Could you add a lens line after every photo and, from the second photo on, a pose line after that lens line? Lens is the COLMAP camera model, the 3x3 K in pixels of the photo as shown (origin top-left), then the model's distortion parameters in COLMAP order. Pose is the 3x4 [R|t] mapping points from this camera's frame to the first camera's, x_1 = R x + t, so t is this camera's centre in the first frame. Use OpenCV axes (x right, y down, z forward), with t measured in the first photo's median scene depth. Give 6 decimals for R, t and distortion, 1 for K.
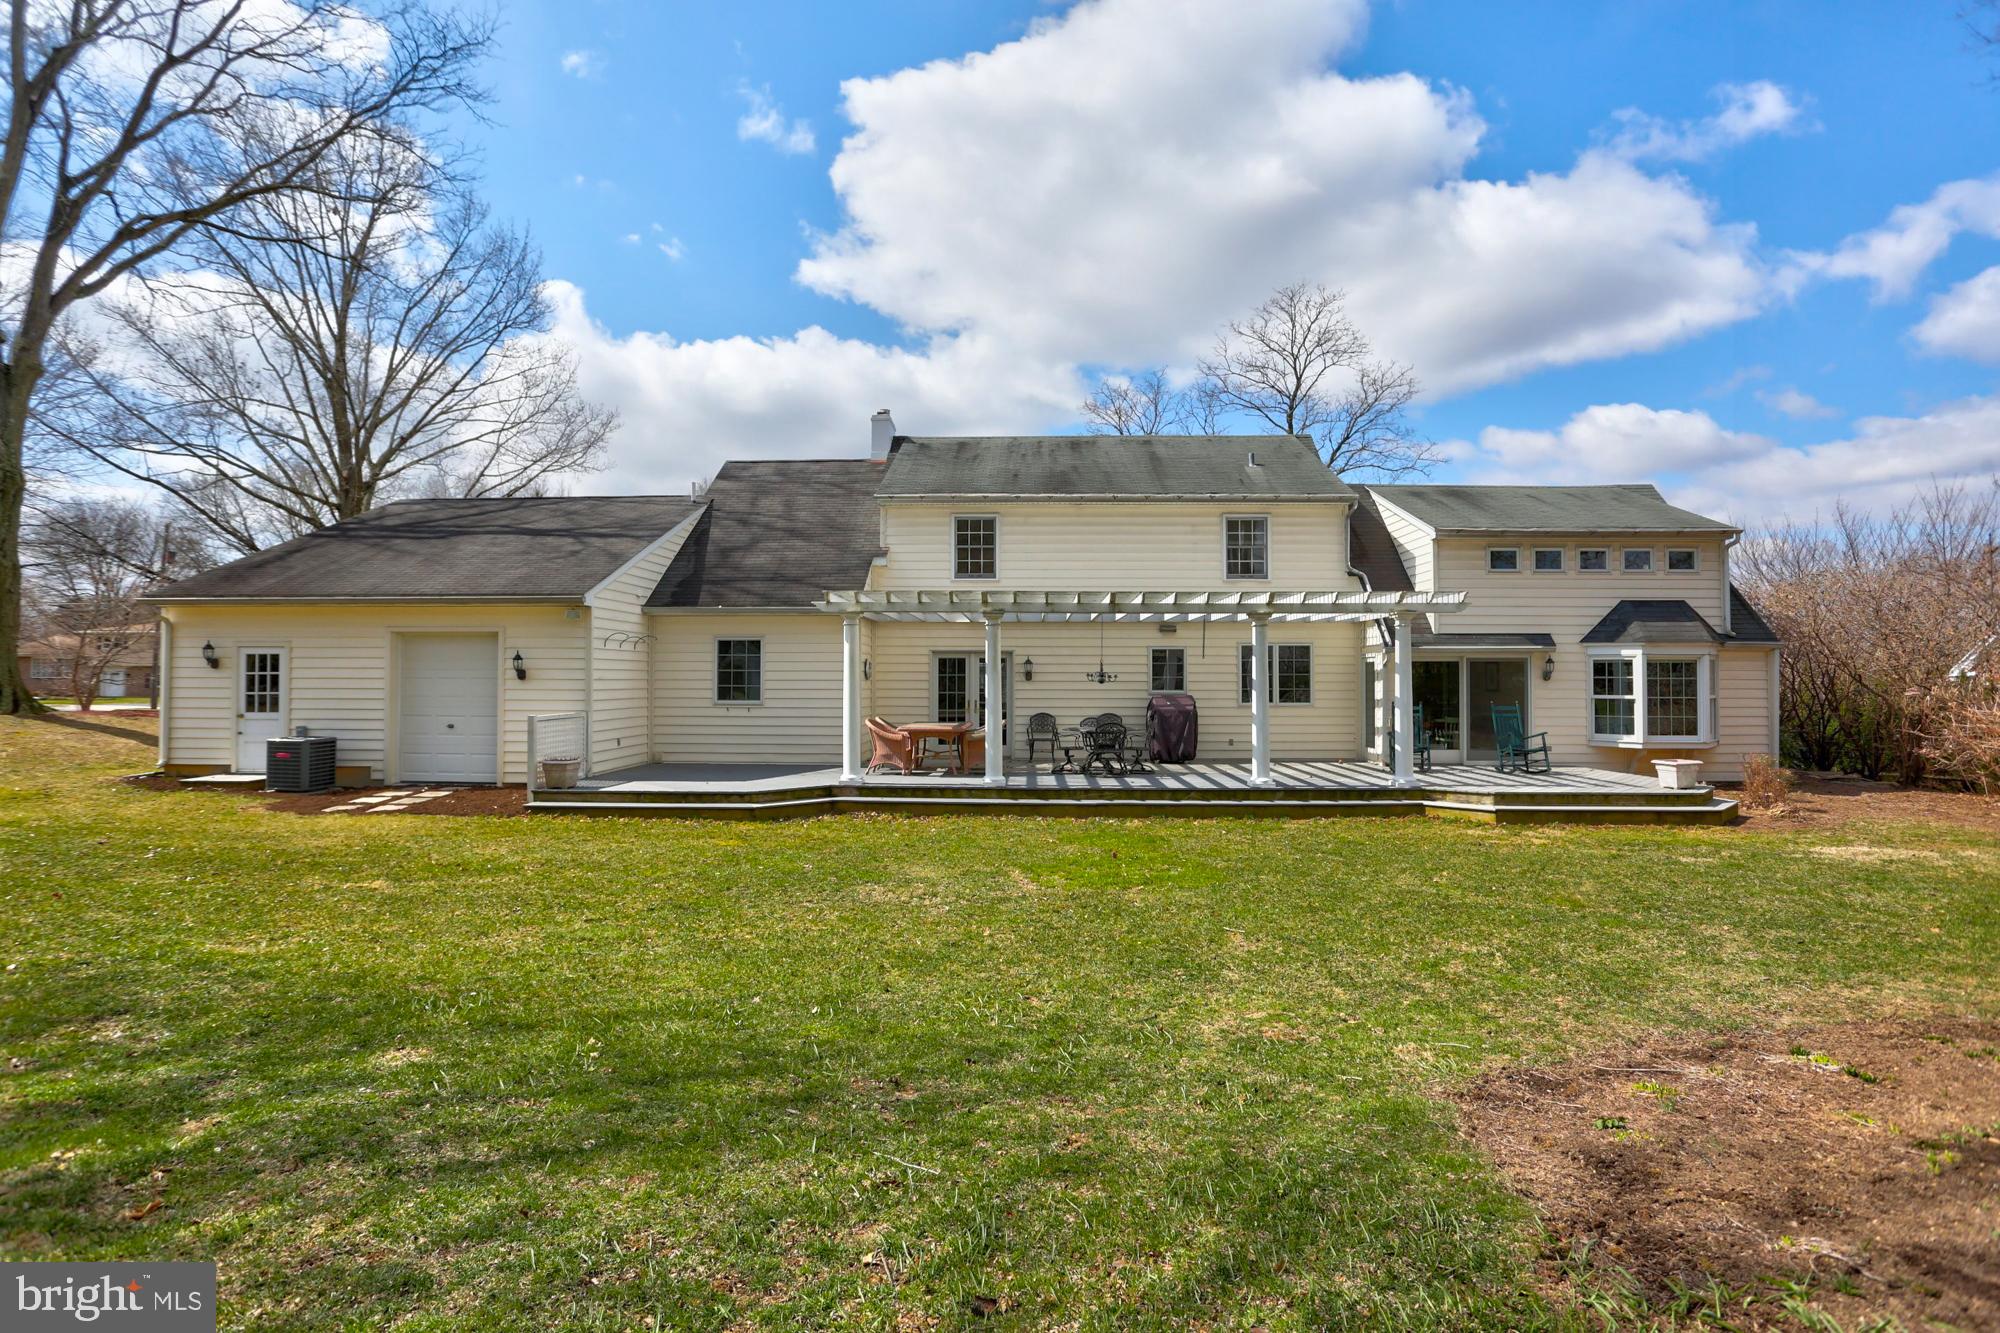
lens RADIAL K [[977.7, 0, 995.1], [0, 977.7, 656.4], [0, 0, 1]] dist [-0.079173, 0.041359]
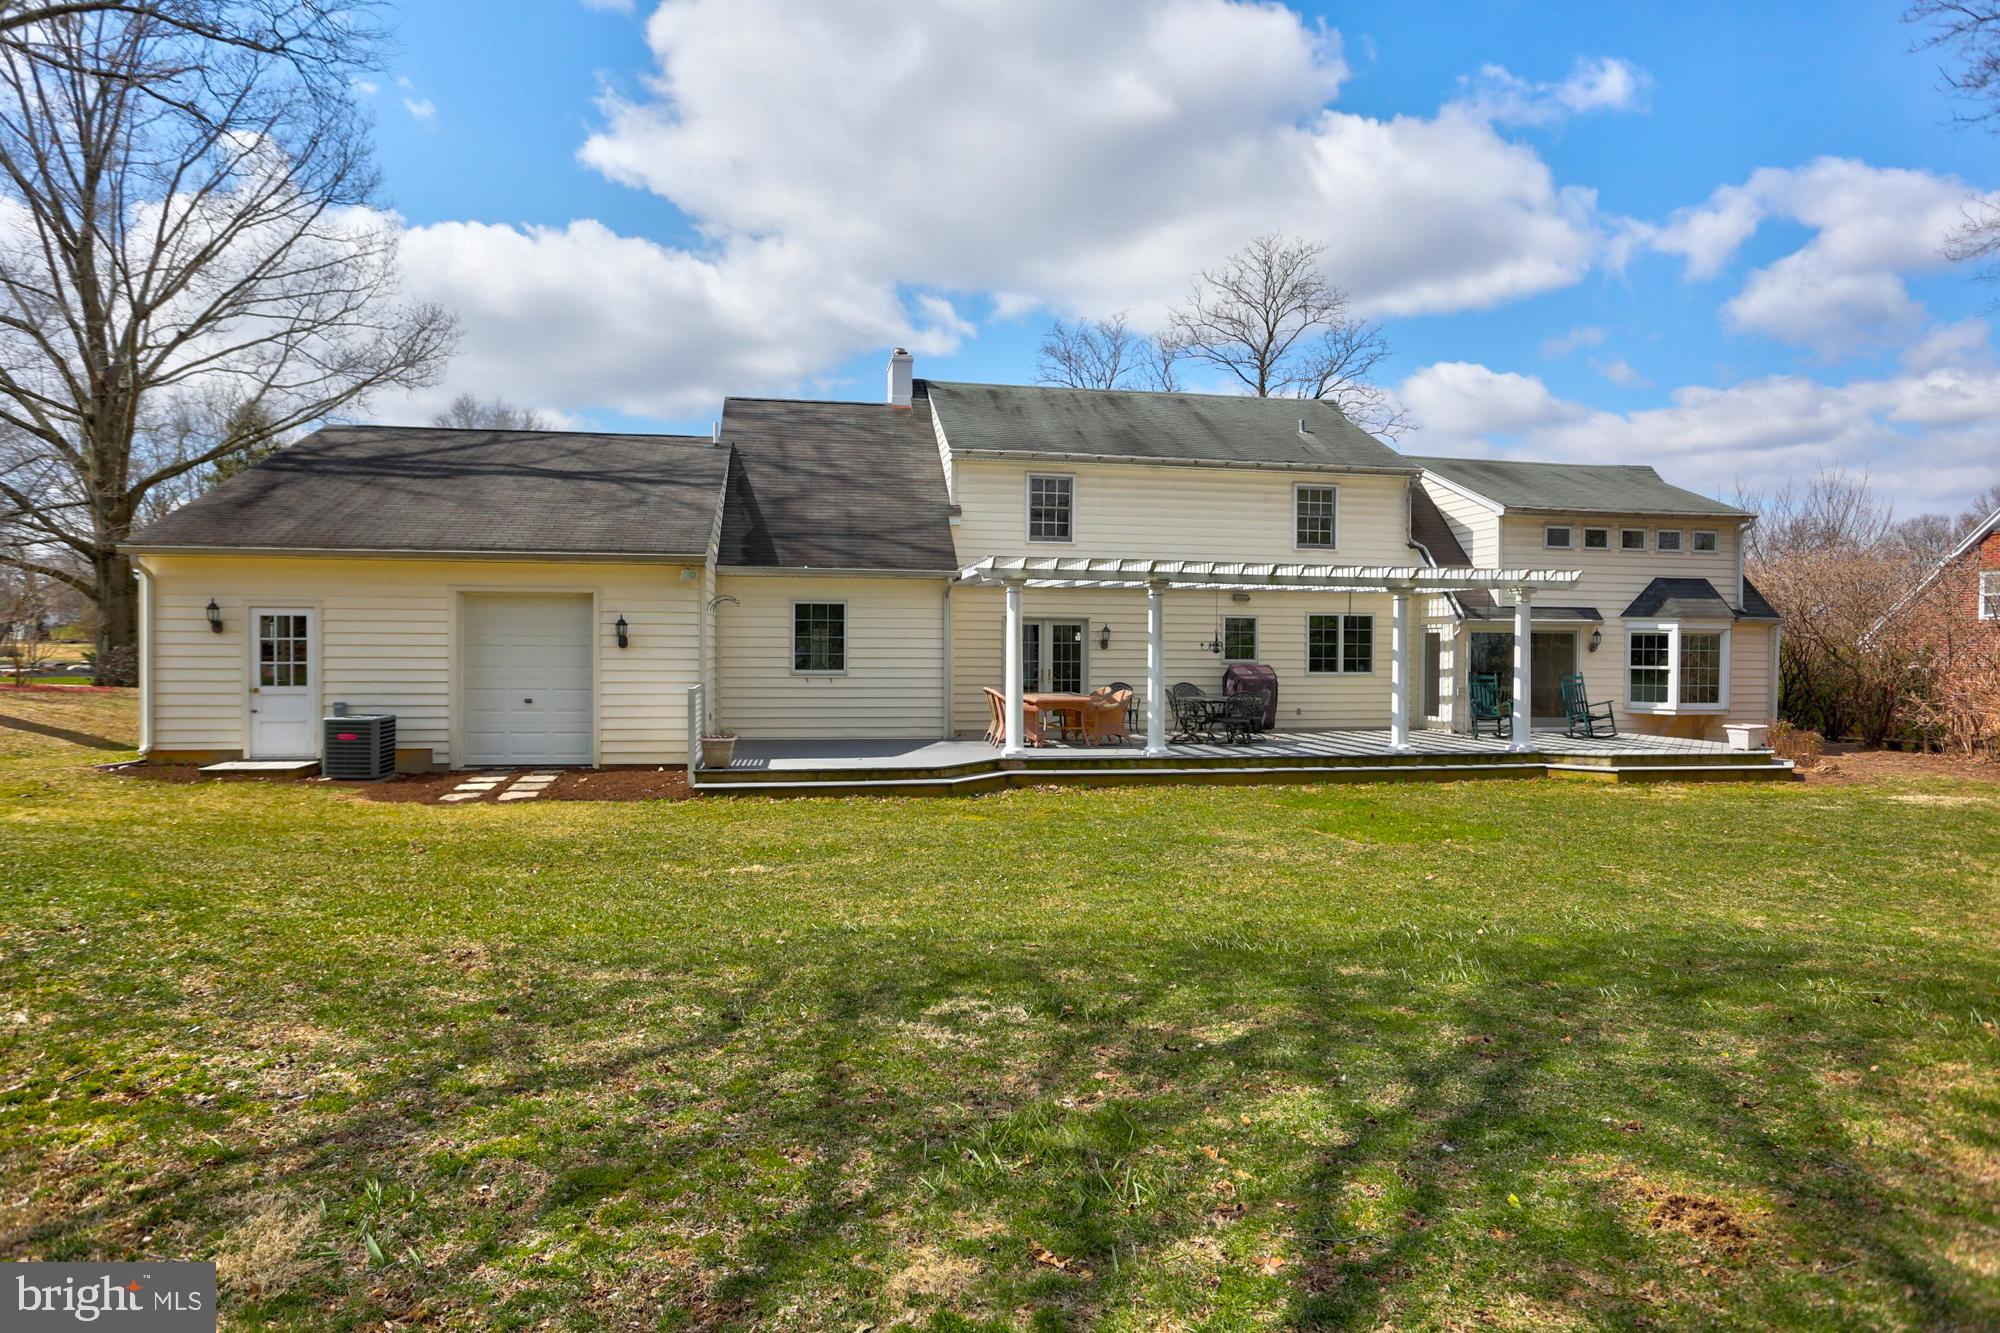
lens RADIAL K [[1127.5, 0, 972.8], [0, 1127.5, 654.0], [0, 0, 1]] dist [-0.060709, 0.035481]
pose [[0.977363, 0.002927, 0.211550, -0.352441], [-0.010163, 0.999400, 0.033126, -0.006183], [-0.211326, -0.034526, 0.976806, -0.062653]]
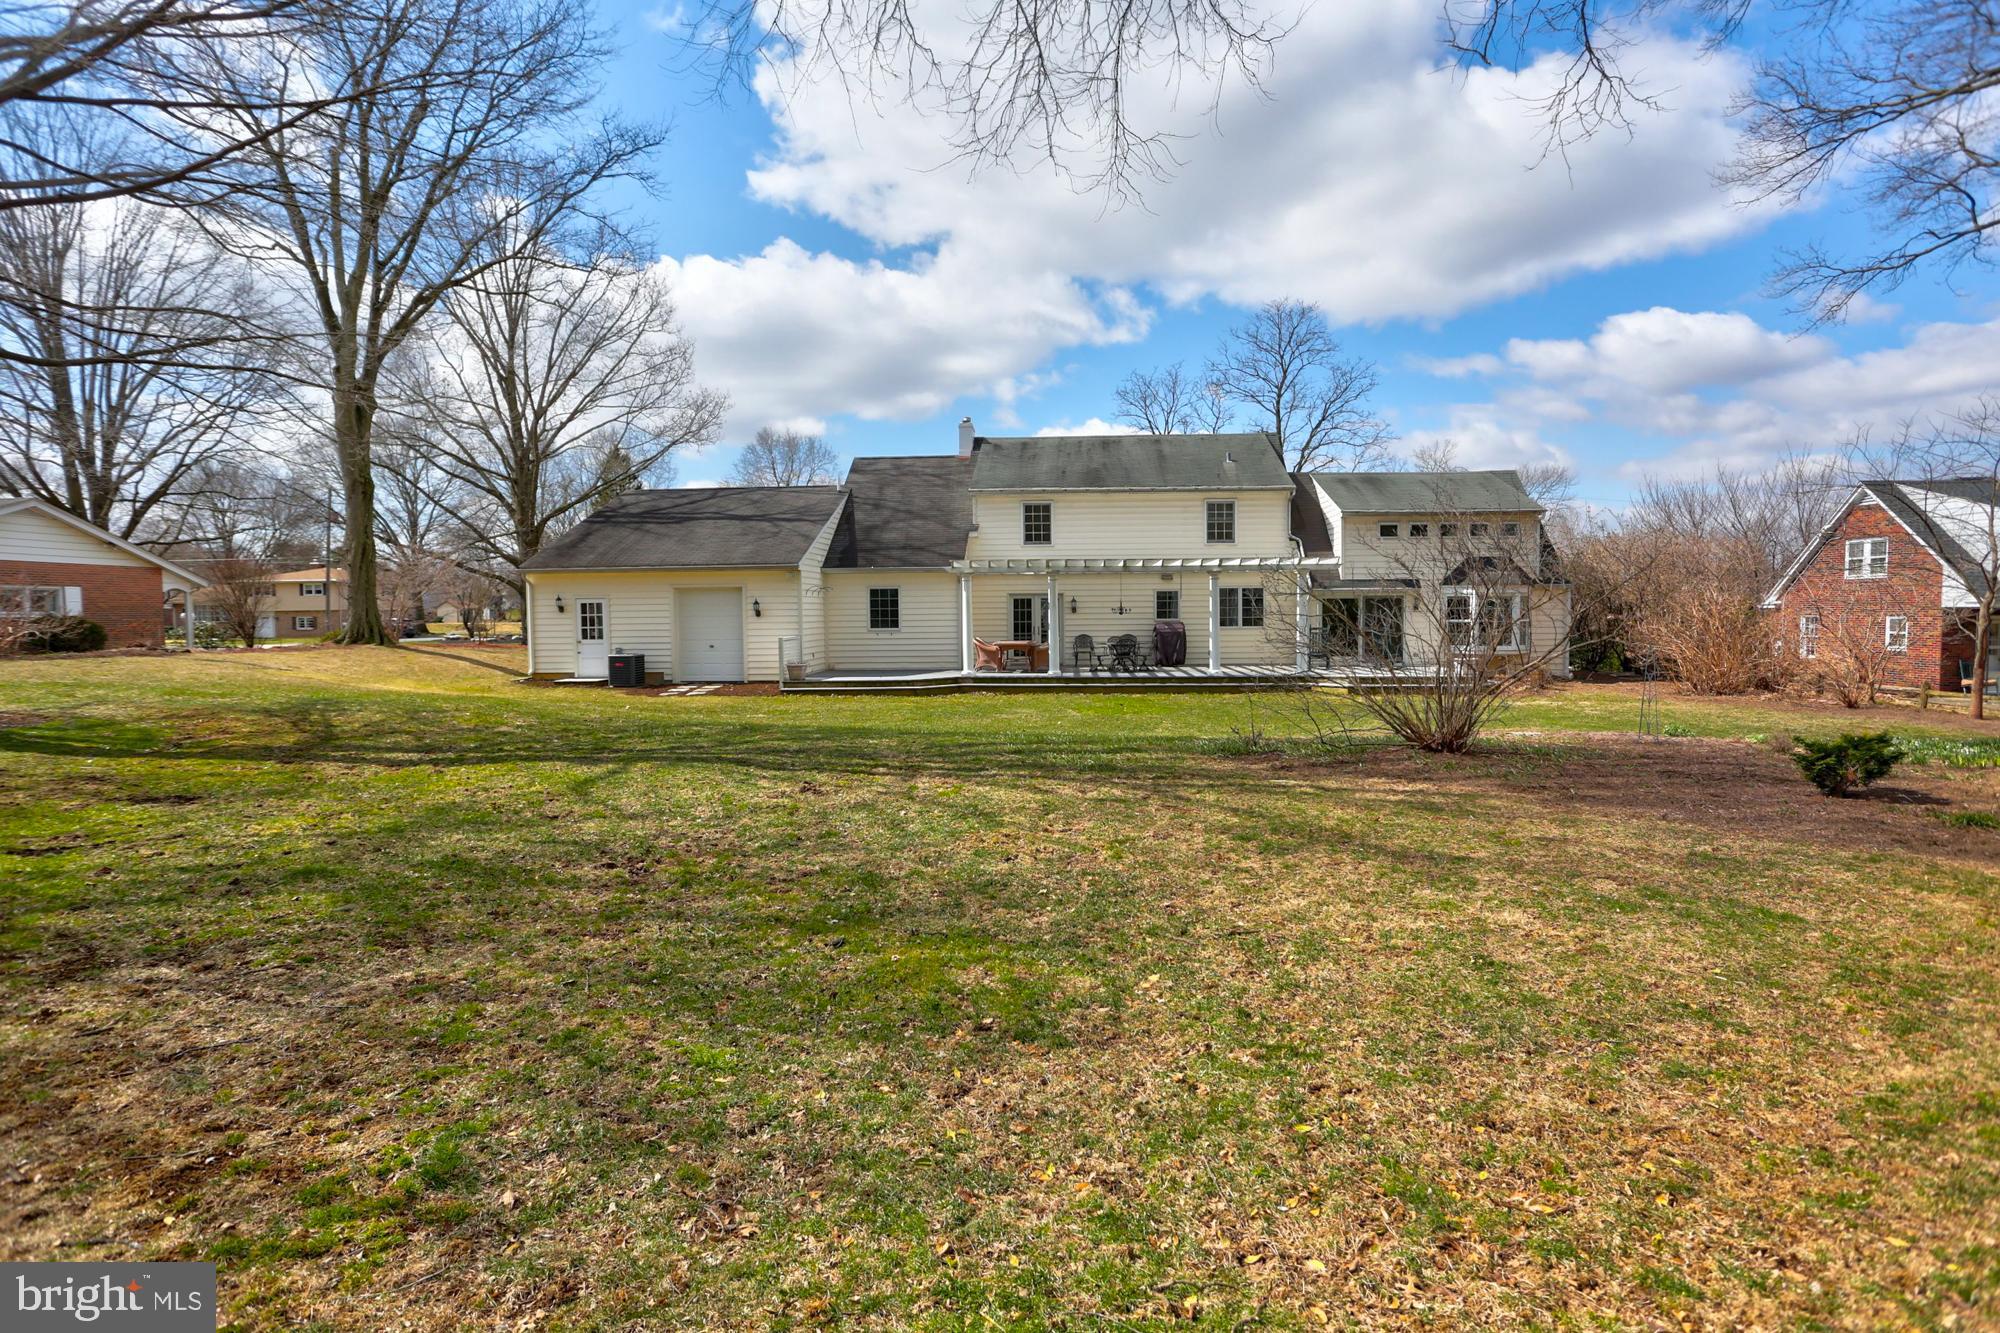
lens RADIAL K [[1023.2, 0, 1000.0], [0, 1023.2, 666.5], [0, 0, 1]] dist [-0.064365, 0.000087]
pose [[0.999396, -0.009286, -0.033500, -0.028966], [0.011812, 0.997036, 0.076020, -0.015229], [0.032695, -0.076369, 0.996543, -0.612708]]
